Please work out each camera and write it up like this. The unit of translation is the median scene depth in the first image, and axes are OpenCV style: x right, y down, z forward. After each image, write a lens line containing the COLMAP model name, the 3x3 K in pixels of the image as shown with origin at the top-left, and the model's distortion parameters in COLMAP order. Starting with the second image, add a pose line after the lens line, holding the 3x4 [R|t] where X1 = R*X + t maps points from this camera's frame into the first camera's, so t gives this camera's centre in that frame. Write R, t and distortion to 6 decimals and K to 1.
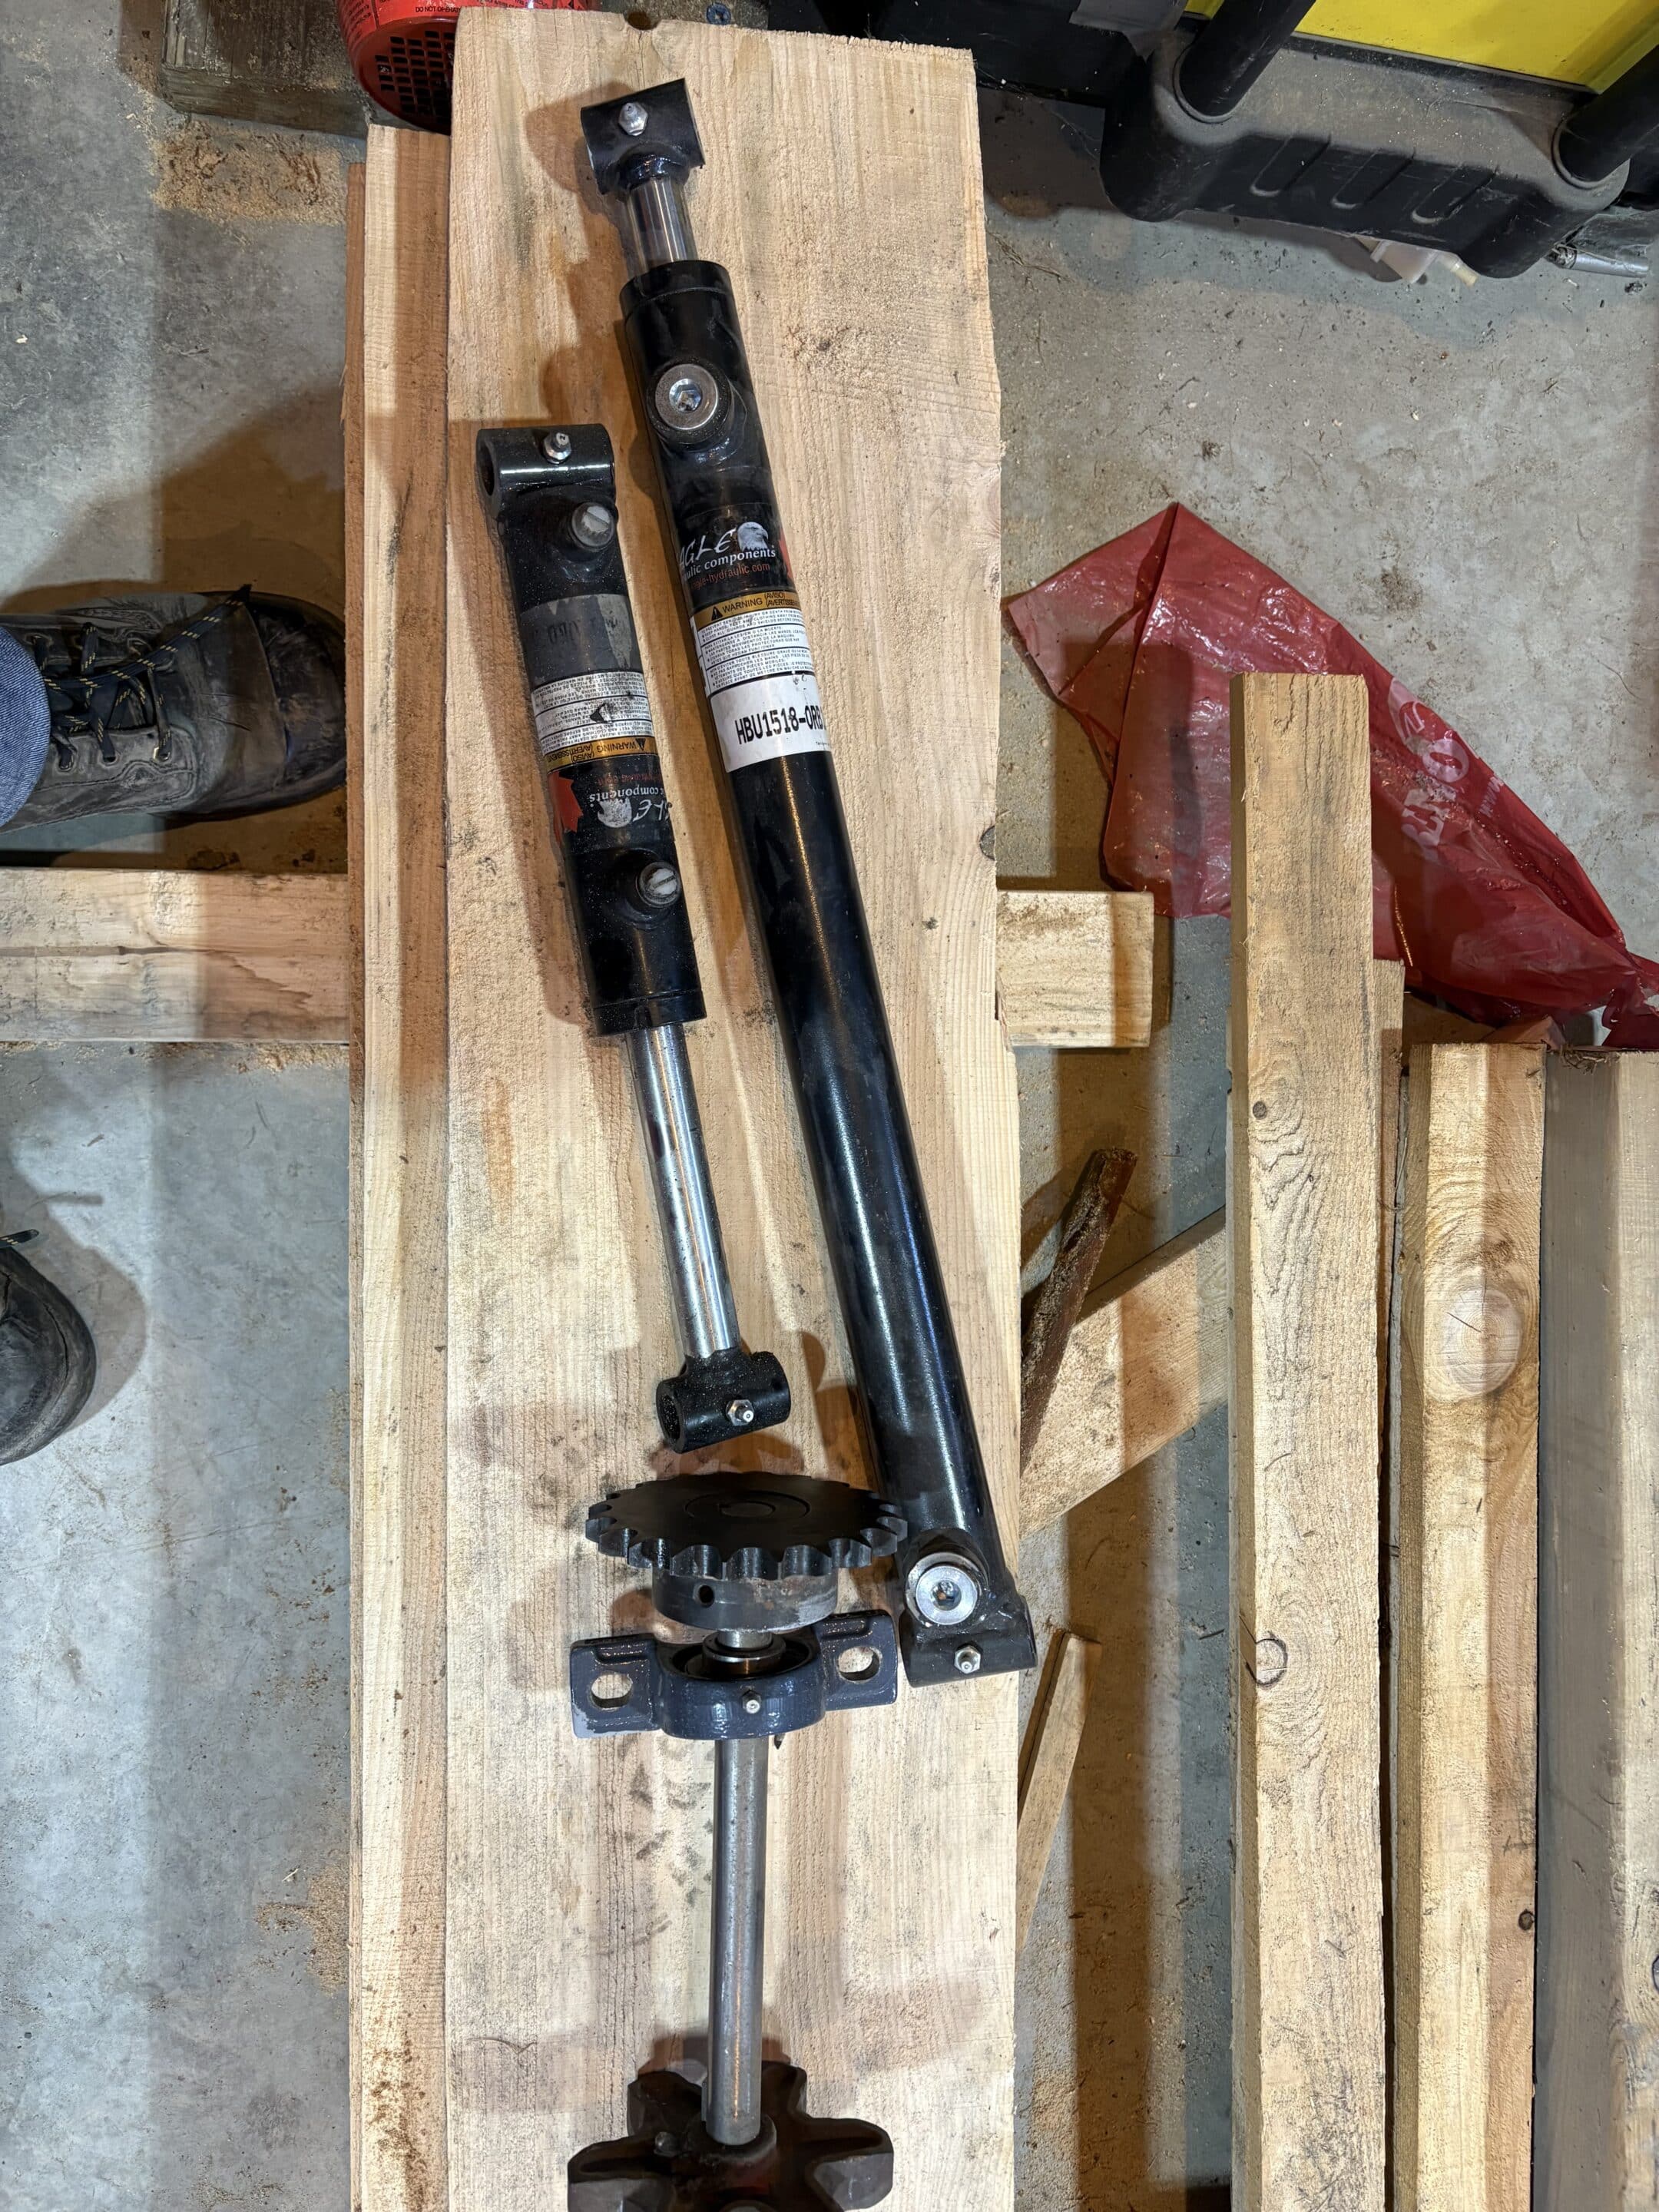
lens RADIAL K [[1696.7, 0, 829.5], [0, 1696.7, 1106.0], [0, 0, 1]] dist [0.027017, 0.008065]
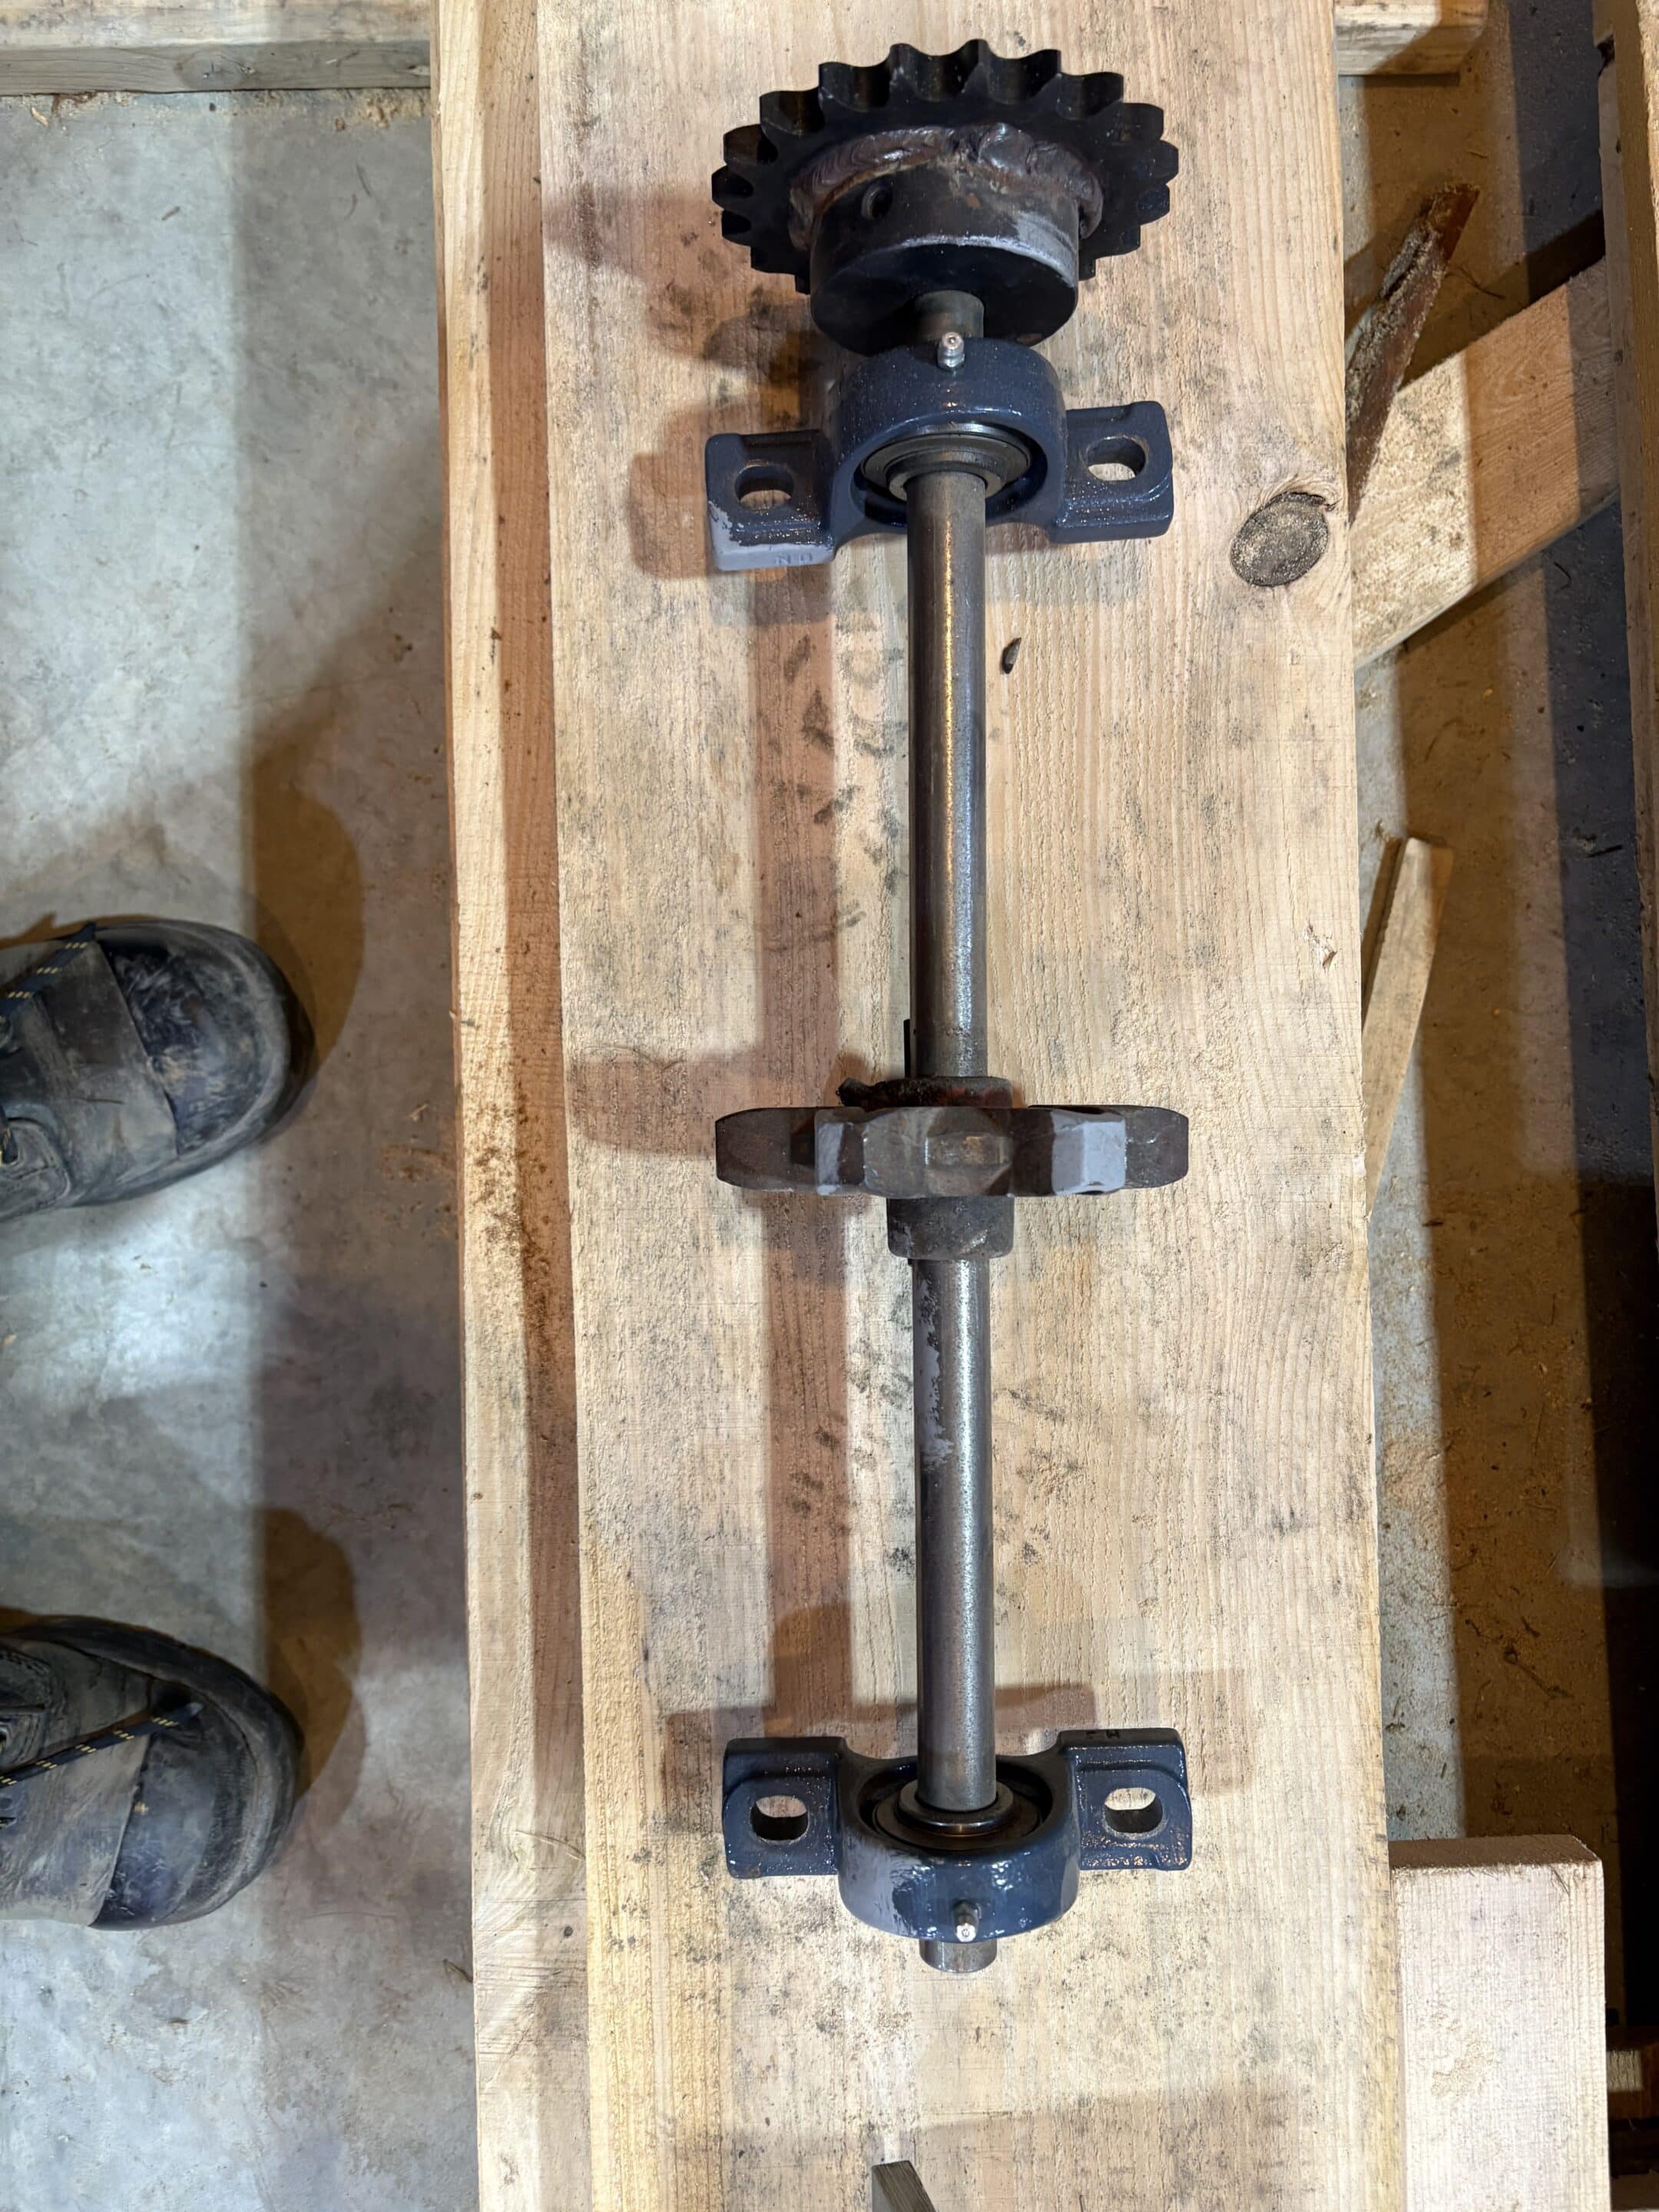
lens RADIAL K [[1661.9, 0, 829.5], [0, 1661.9, 1106.0], [0, 0, 1]] dist [0.012224, 0.004606]
pose [[0.987281, -0.034318, -0.155239, -0.001503], [0.026143, 0.998177, -0.054399, 0.598178], [0.156823, 0.049649, 0.986378, 0.310806]]
